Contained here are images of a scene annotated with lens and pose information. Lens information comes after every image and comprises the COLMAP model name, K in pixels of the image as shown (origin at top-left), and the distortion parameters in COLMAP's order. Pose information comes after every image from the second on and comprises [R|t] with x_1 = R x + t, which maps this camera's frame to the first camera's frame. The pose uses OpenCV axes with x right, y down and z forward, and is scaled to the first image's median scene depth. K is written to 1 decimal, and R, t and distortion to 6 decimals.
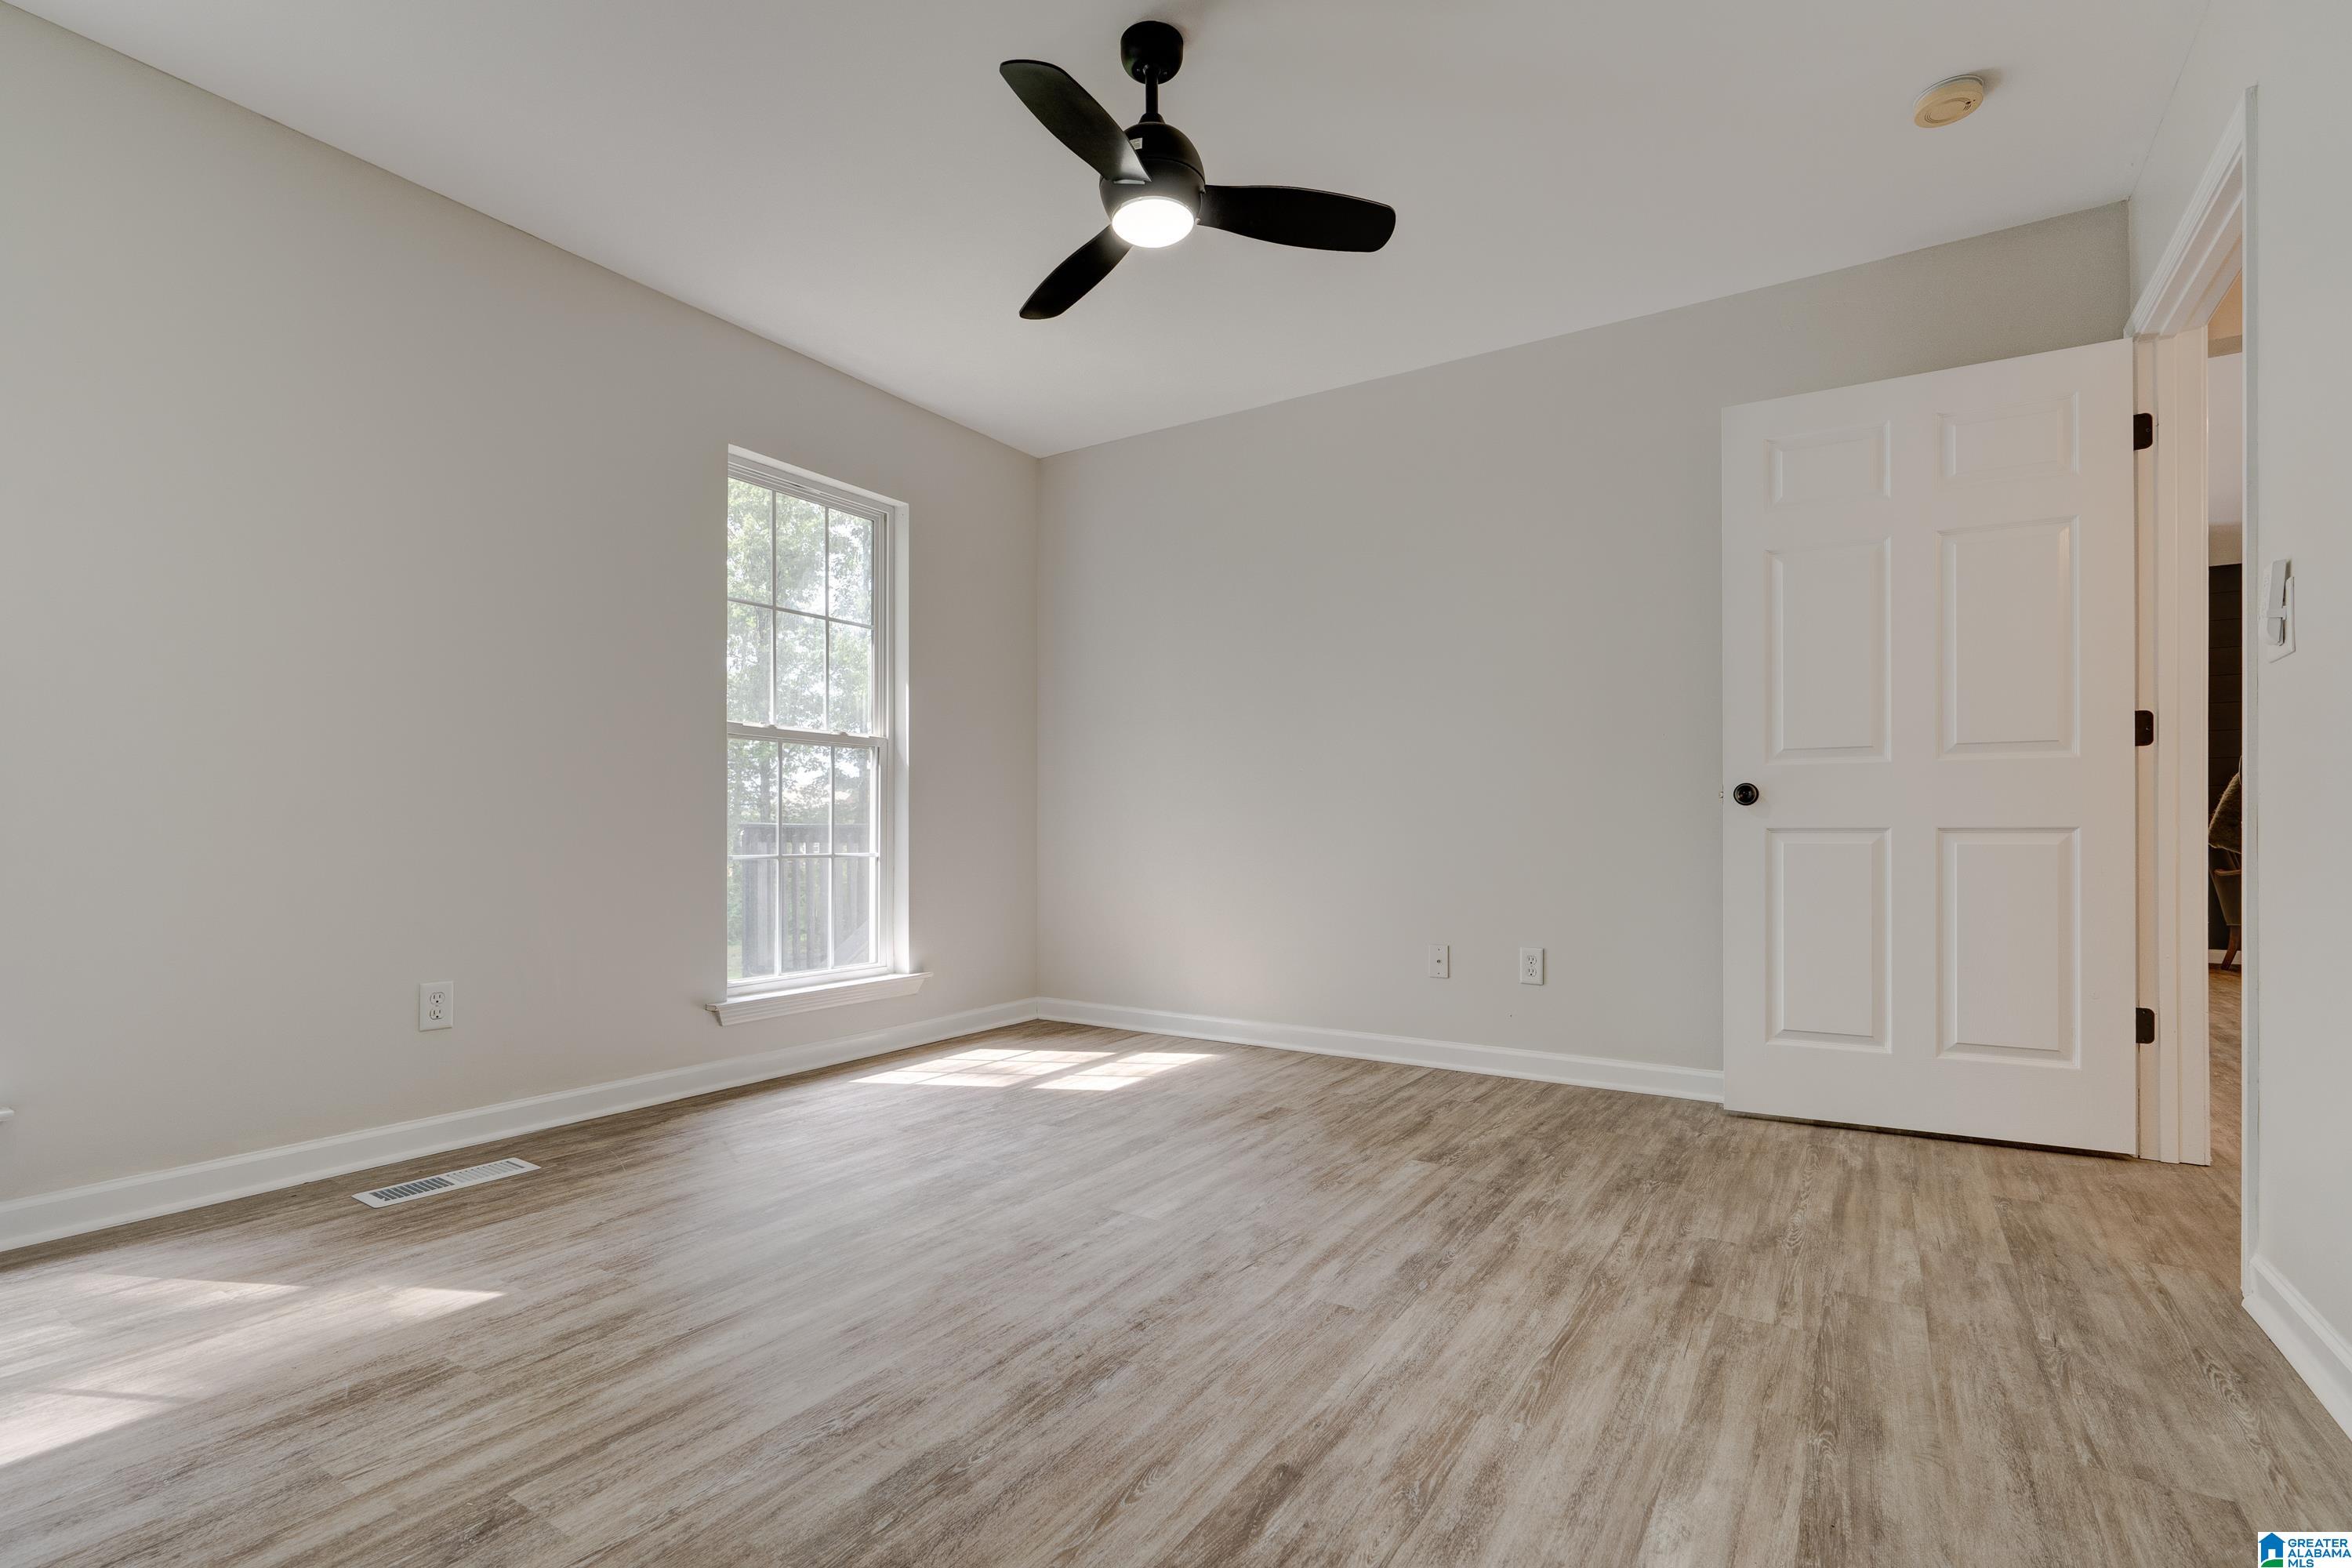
lens RADIAL K [[1075.3, 0, 1189.4], [0, 1075.3, 828.1], [0, 0, 1]] dist [-0.007849, 0.001665]
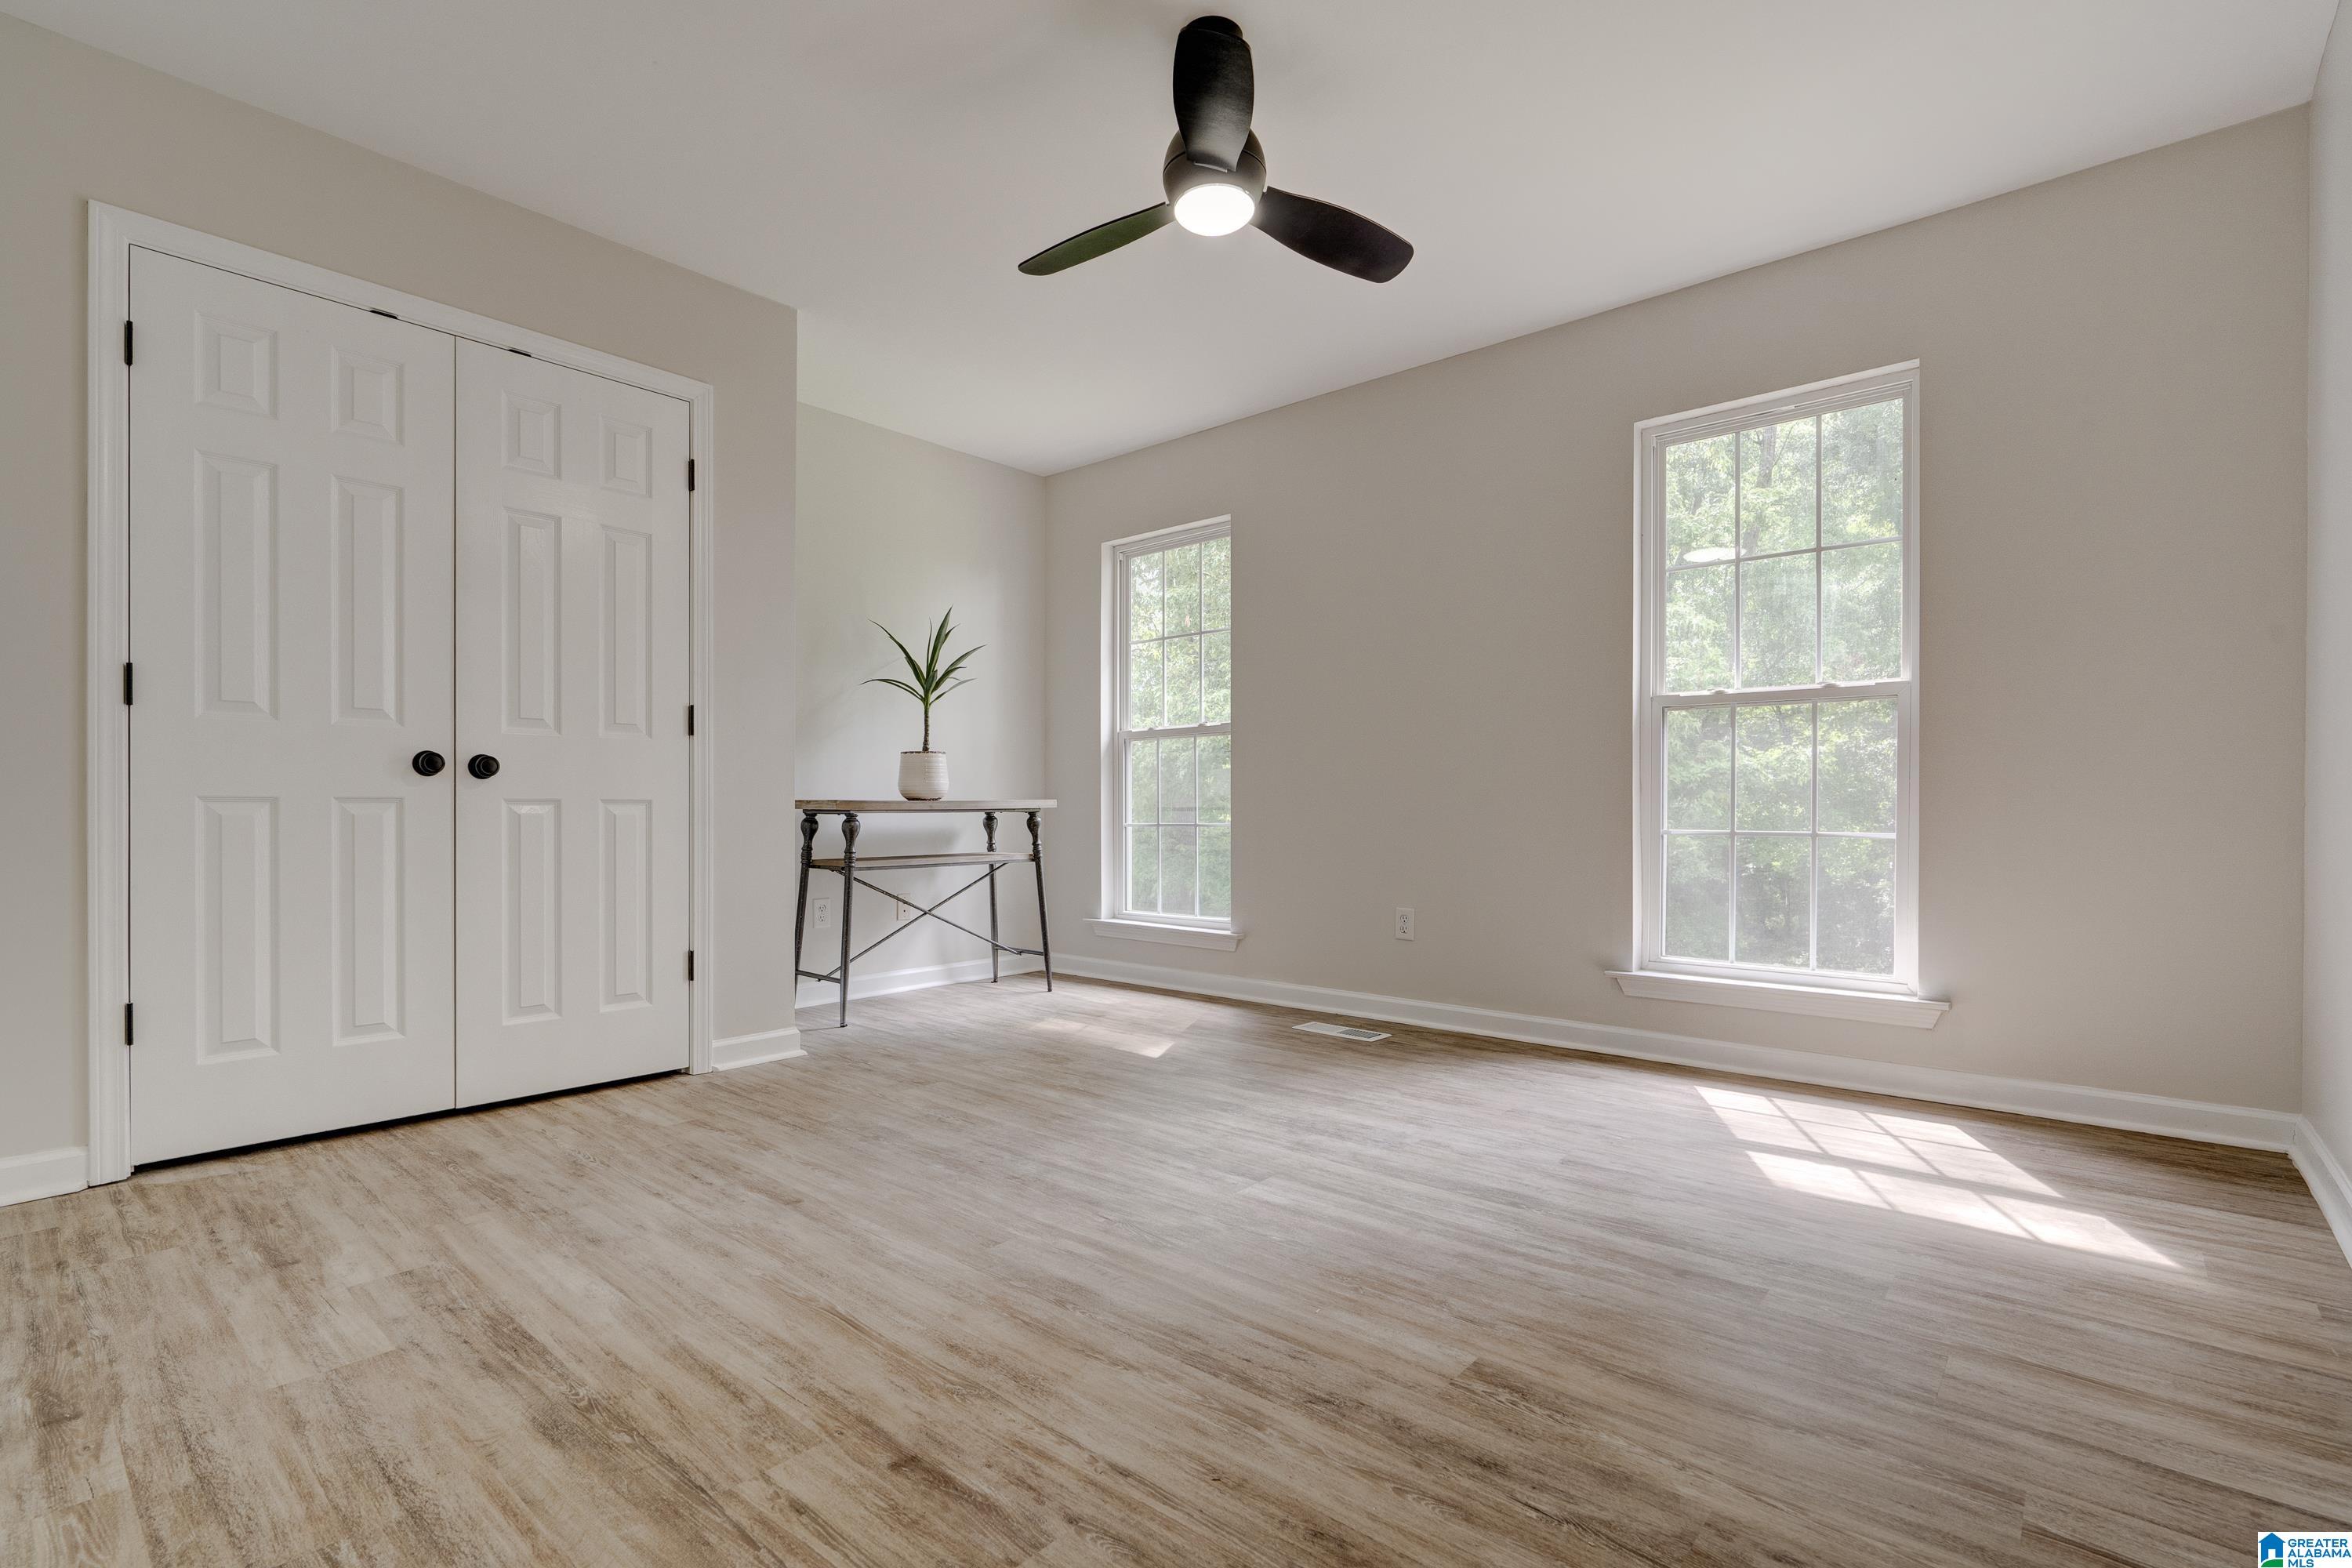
lens RADIAL K [[1075.3, 0, 1178.1], [0, 1075.3, 808.9], [0, 0, 1]] dist [-0.007849, 0.001665]
pose [[-0.148085, 0.002450, -0.988972, 1.094000], [0.004097, 0.999990, 0.001863, 0.004659], [0.988966, -0.003776, -0.148094, 1.236607]]
